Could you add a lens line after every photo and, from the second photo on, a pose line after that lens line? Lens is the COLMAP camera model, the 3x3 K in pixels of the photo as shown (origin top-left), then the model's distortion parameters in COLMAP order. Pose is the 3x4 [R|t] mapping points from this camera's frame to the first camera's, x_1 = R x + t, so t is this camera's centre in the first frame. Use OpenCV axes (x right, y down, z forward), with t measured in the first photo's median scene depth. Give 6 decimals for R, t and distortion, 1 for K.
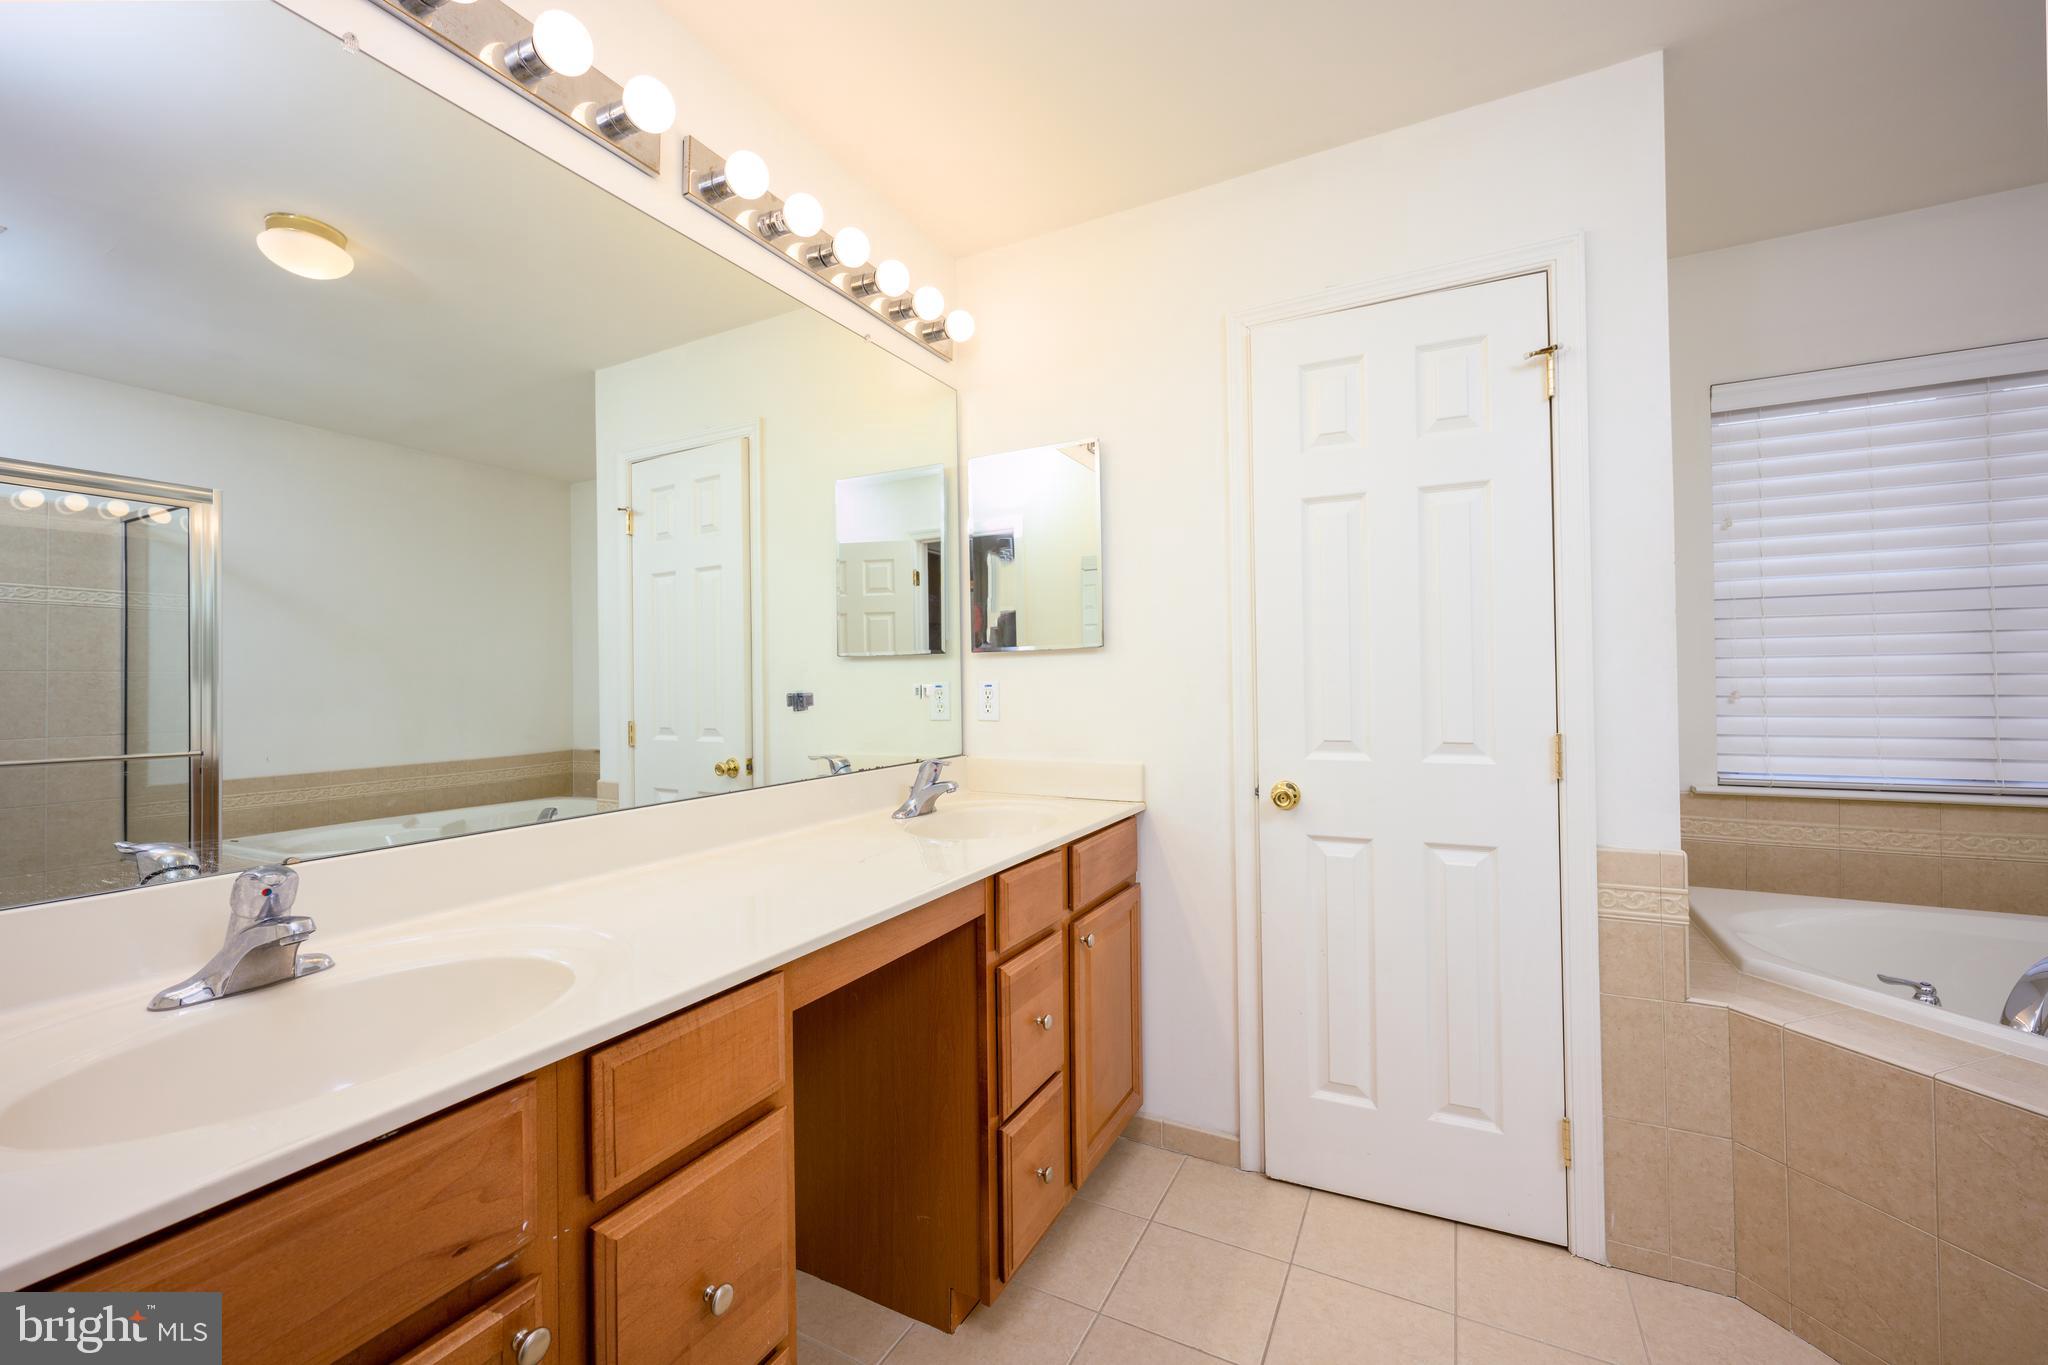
lens RADIAL K [[815.9, 0, 1022.2], [0, 815.9, 673.8], [0, 0, 1]] dist [-0.000035, 0.000147]
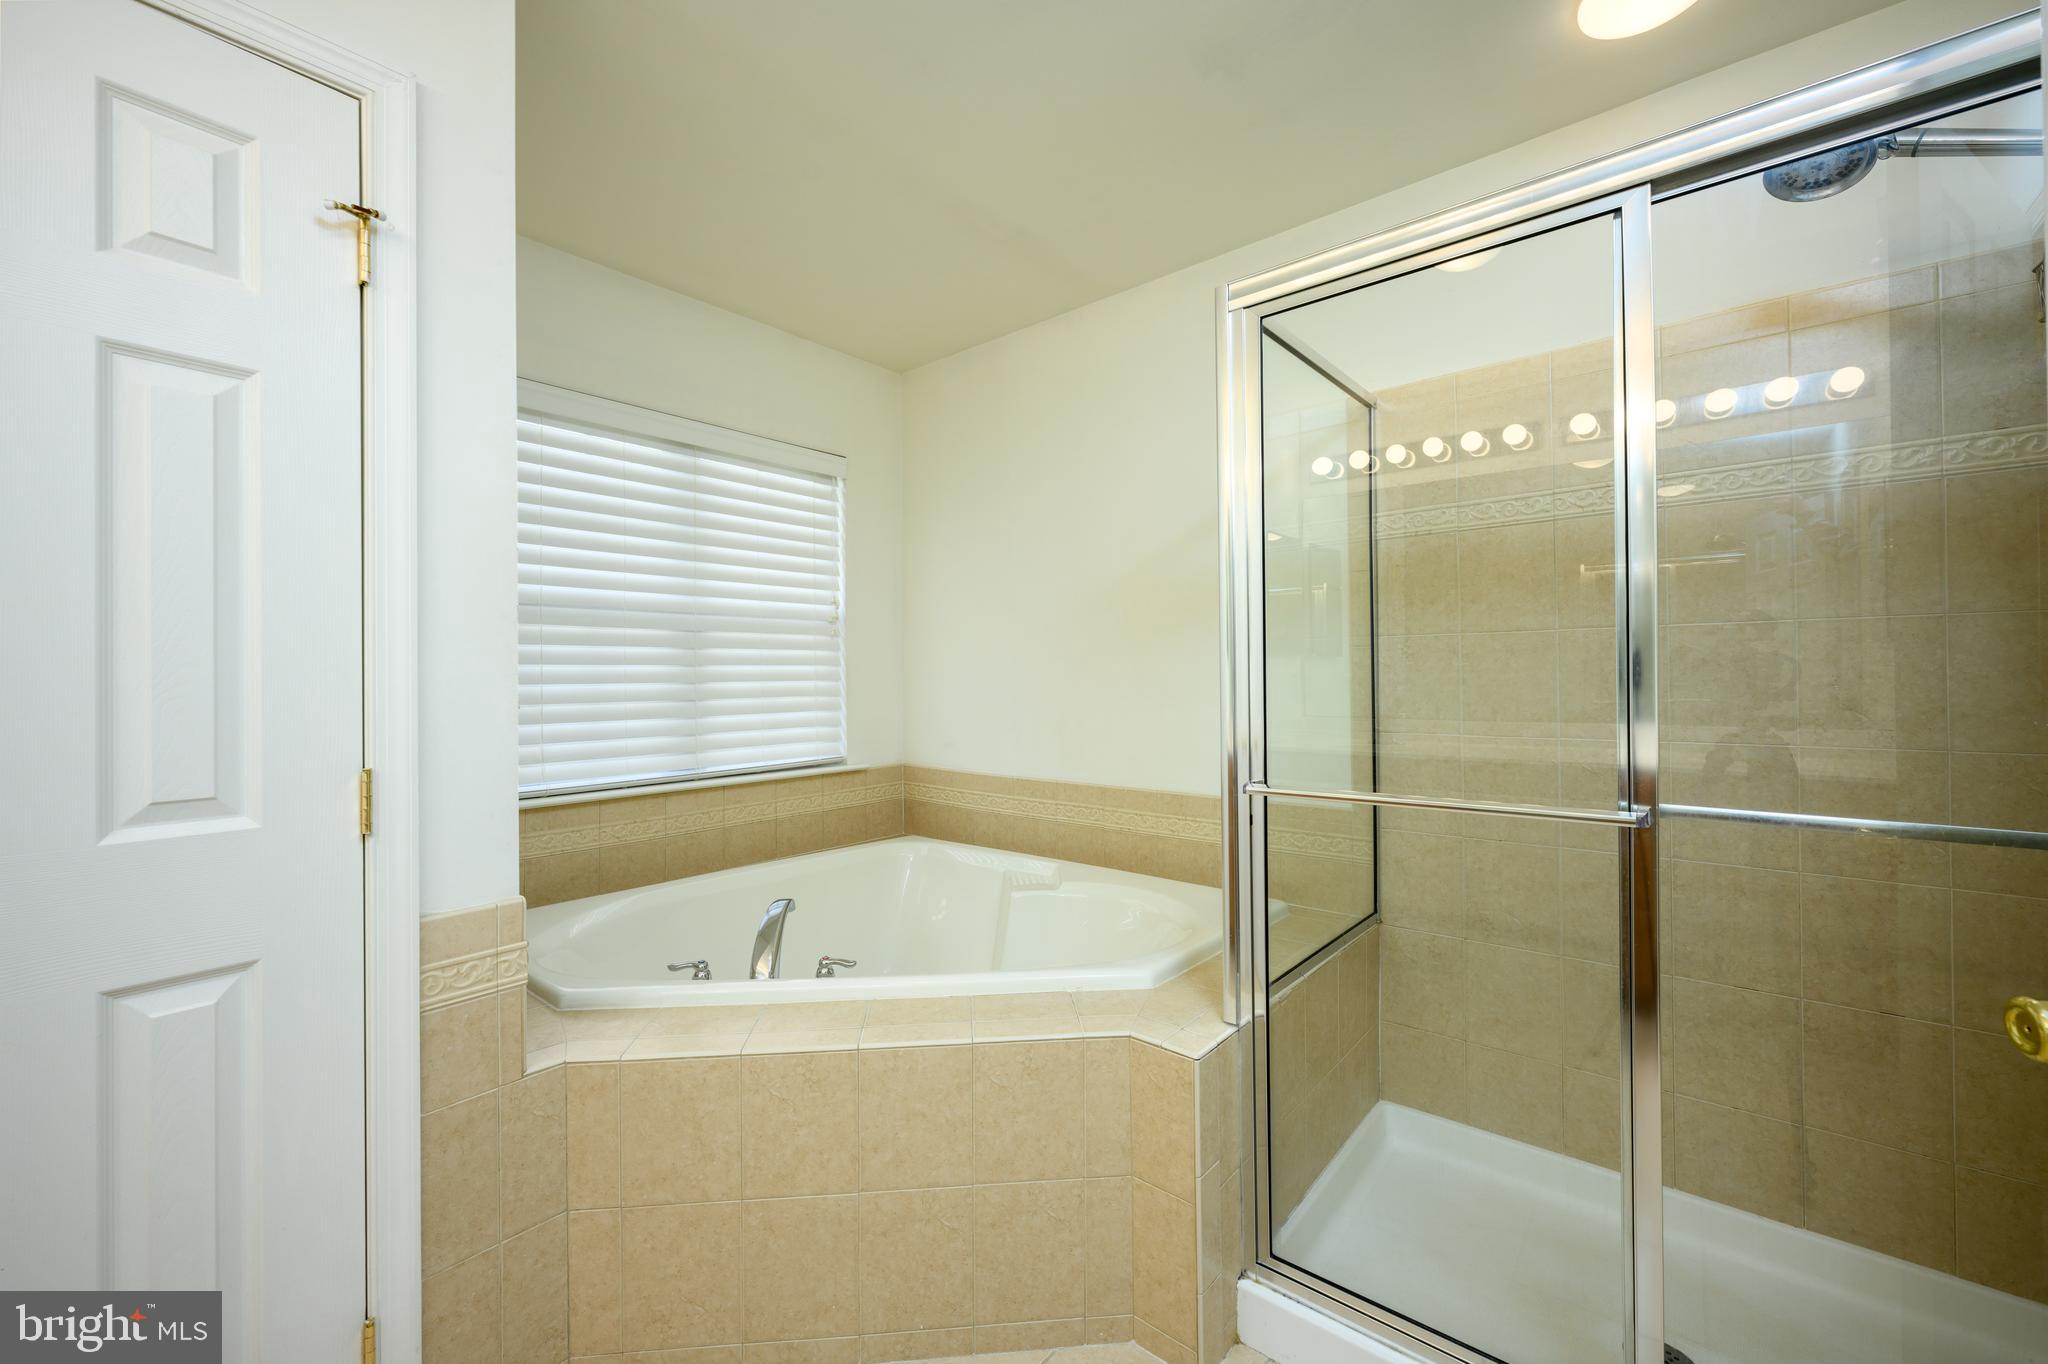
lens RADIAL K [[815.9, 0, 1022.2], [0, 815.9, 673.3], [0, 0, 1]] dist [-0.000035, 0.000147]
pose [[0.204737, 0.013574, 0.978723, 0.092259], [-0.007769, 0.999895, -0.012242, -0.003774], [-0.978786, -0.005097, 0.204821, 0.319180]]
